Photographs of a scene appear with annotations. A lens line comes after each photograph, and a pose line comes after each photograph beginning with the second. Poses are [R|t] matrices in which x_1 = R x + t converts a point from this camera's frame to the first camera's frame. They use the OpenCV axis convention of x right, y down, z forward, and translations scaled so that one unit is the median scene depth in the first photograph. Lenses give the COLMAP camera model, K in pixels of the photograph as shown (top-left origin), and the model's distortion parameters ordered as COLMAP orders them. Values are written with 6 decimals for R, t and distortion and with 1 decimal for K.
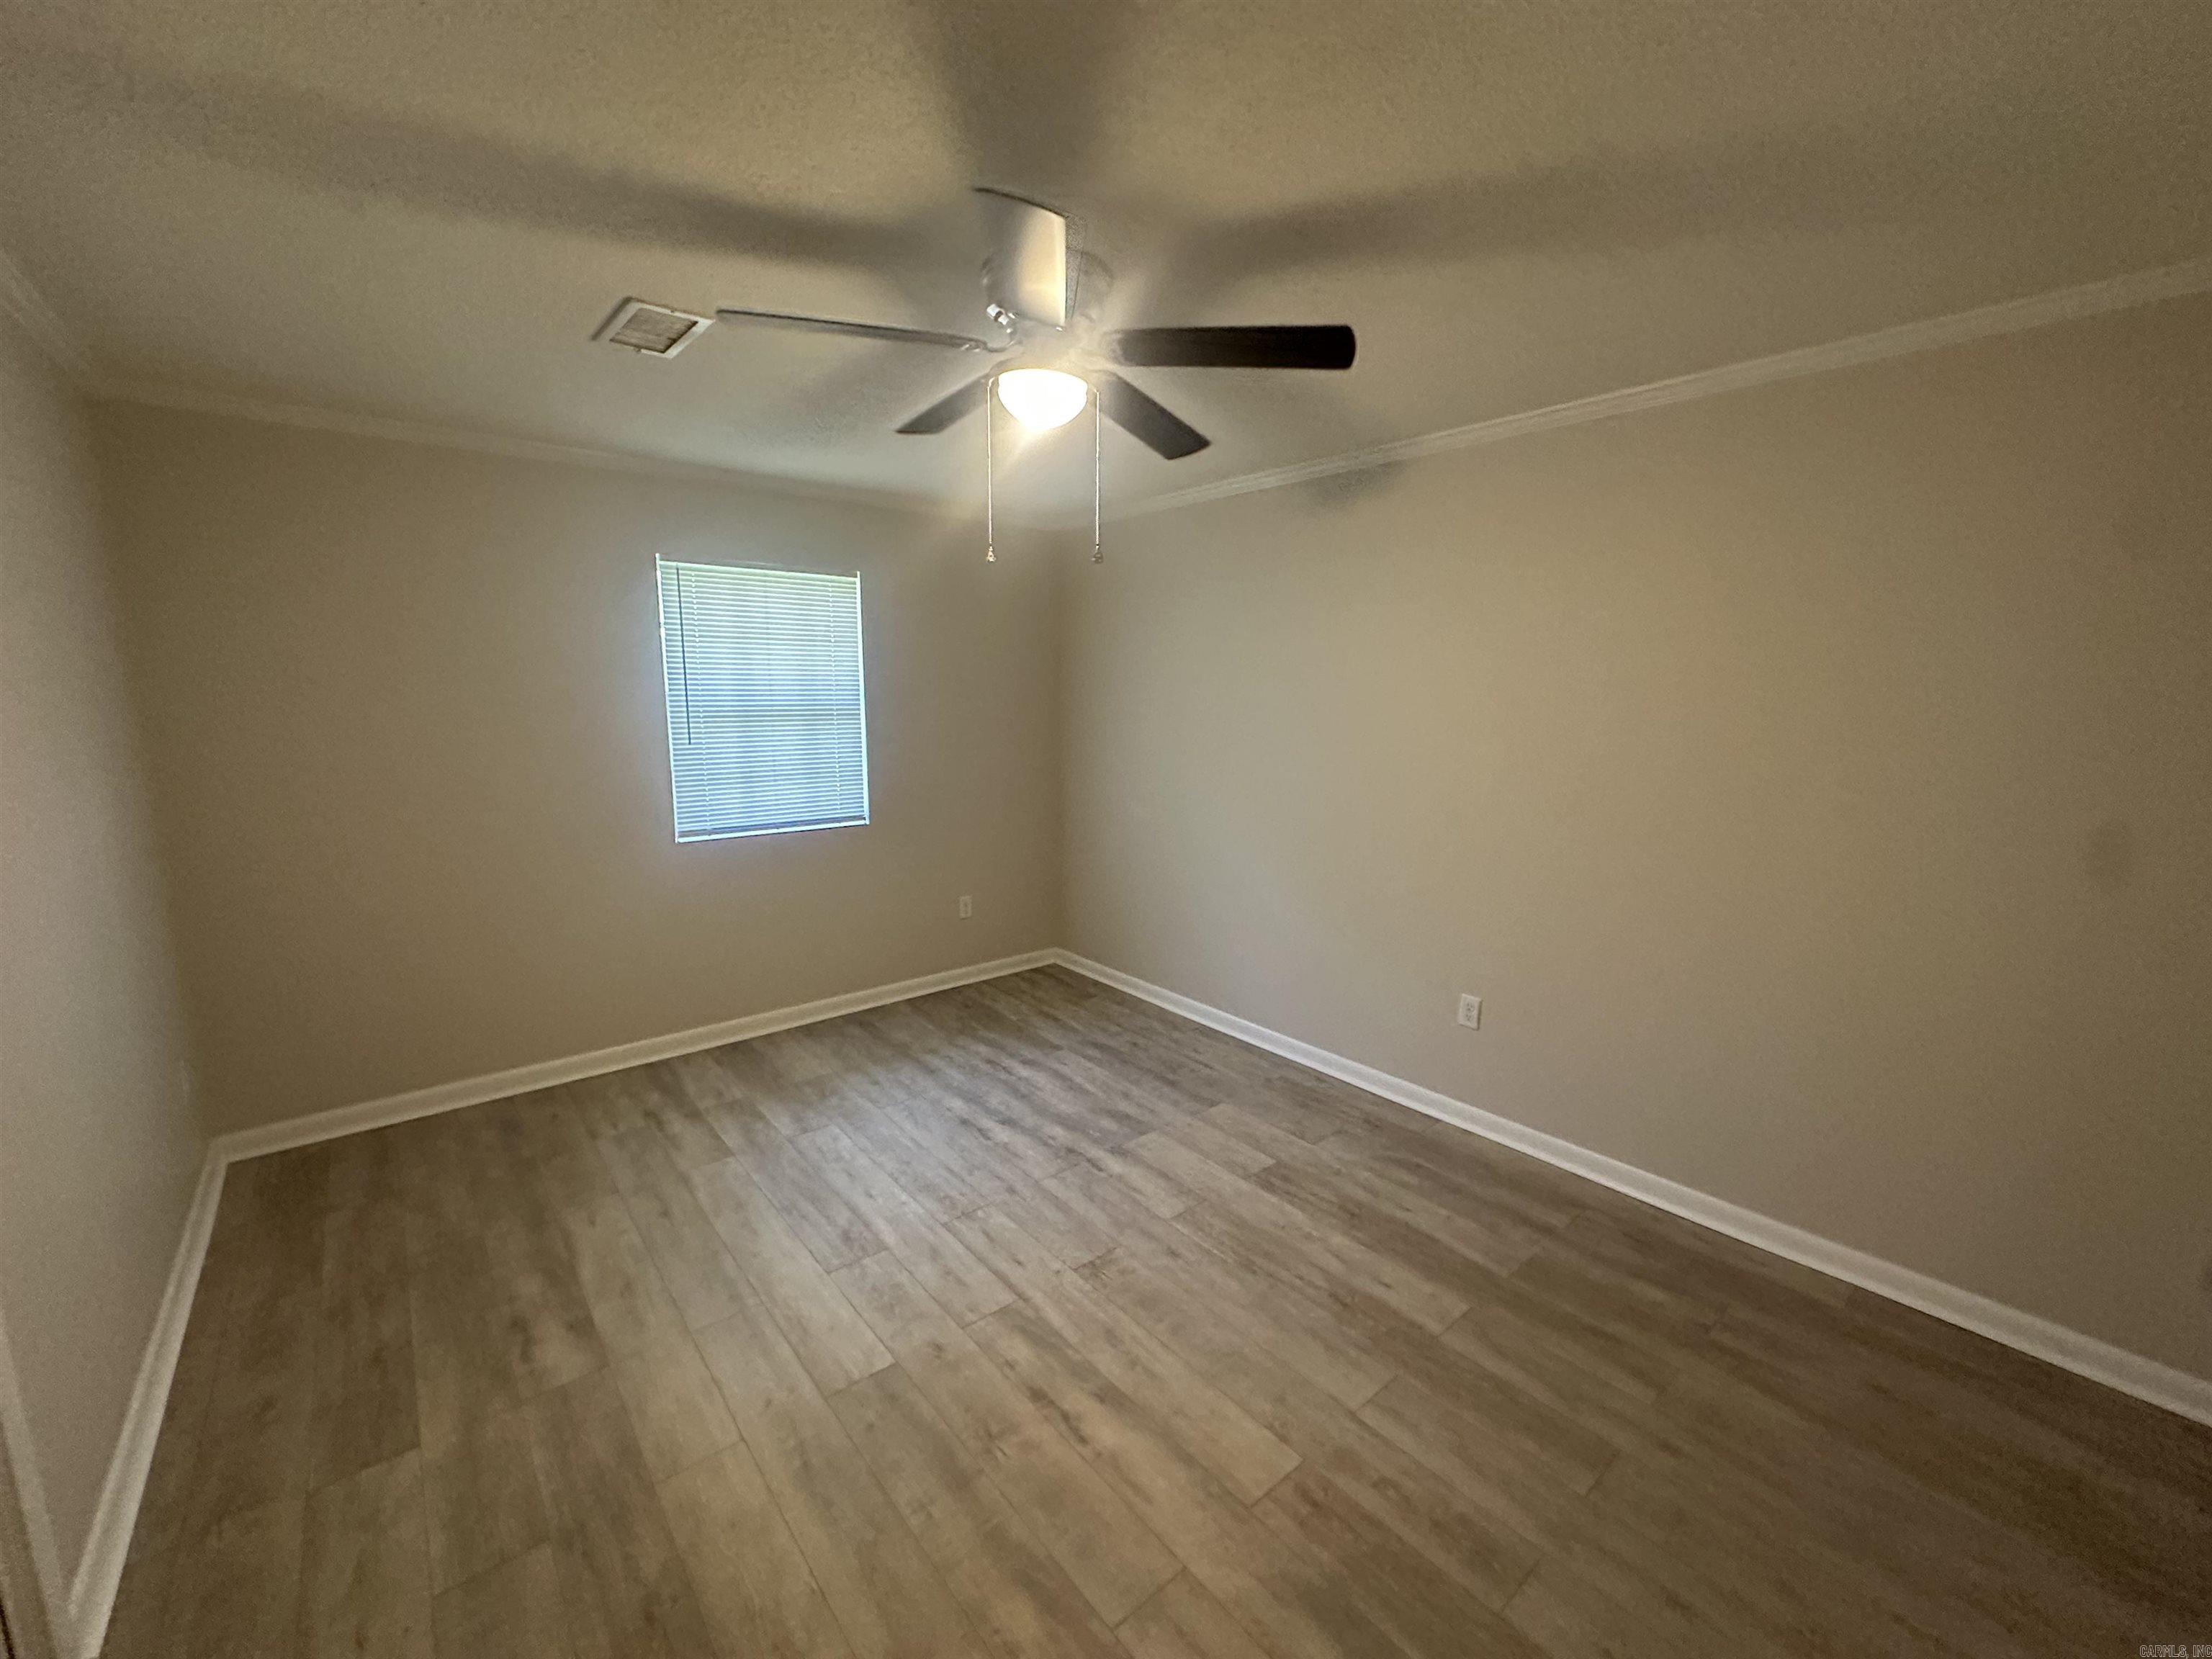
lens RADIAL K [[883.9, 0, 1109.6], [0, 883.9, 831.7], [0, 0, 1]] dist [-0.007142, 0.001525]
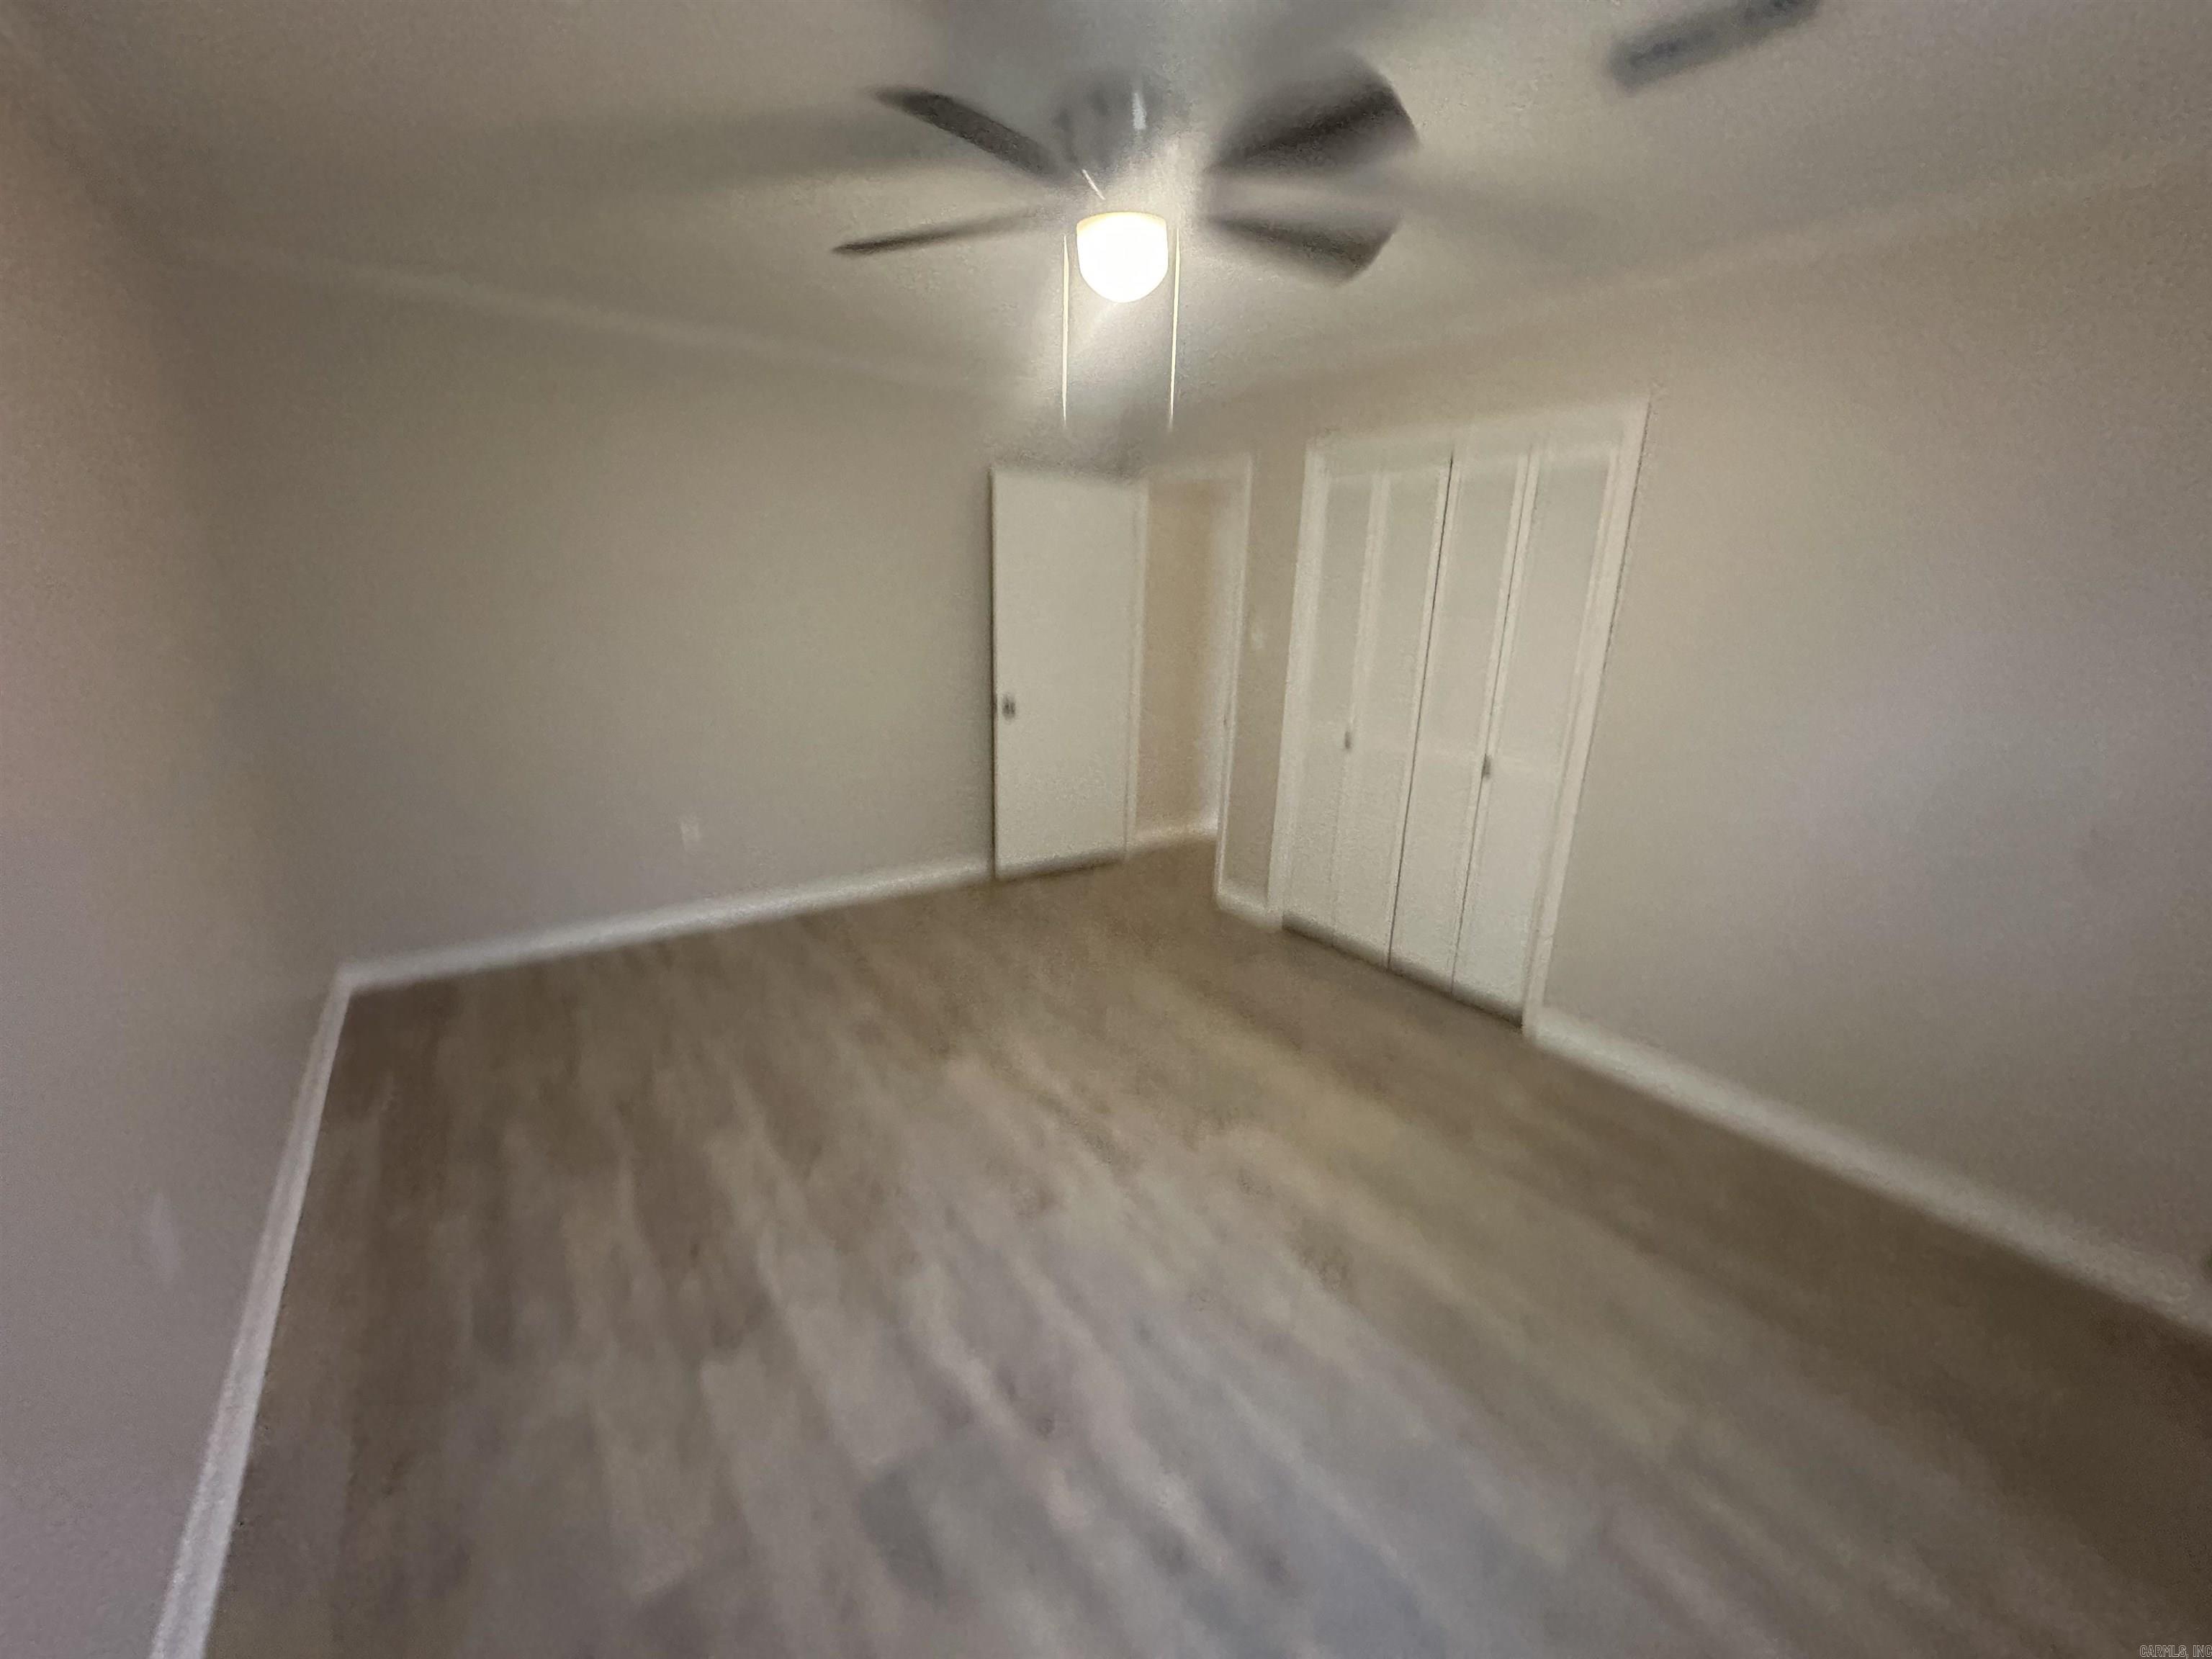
lens RADIAL K [[883.9, 0, 1107.9], [0, 883.9, 832.4], [0, 0, 1]] dist [-0.007142, 0.001525]
pose [[-0.996356, -0.052072, 0.067548, -0.112648], [-0.018172, 0.903411, 0.428391, -0.221437], [-0.083330, 0.425603, -0.901065, 1.483606]]
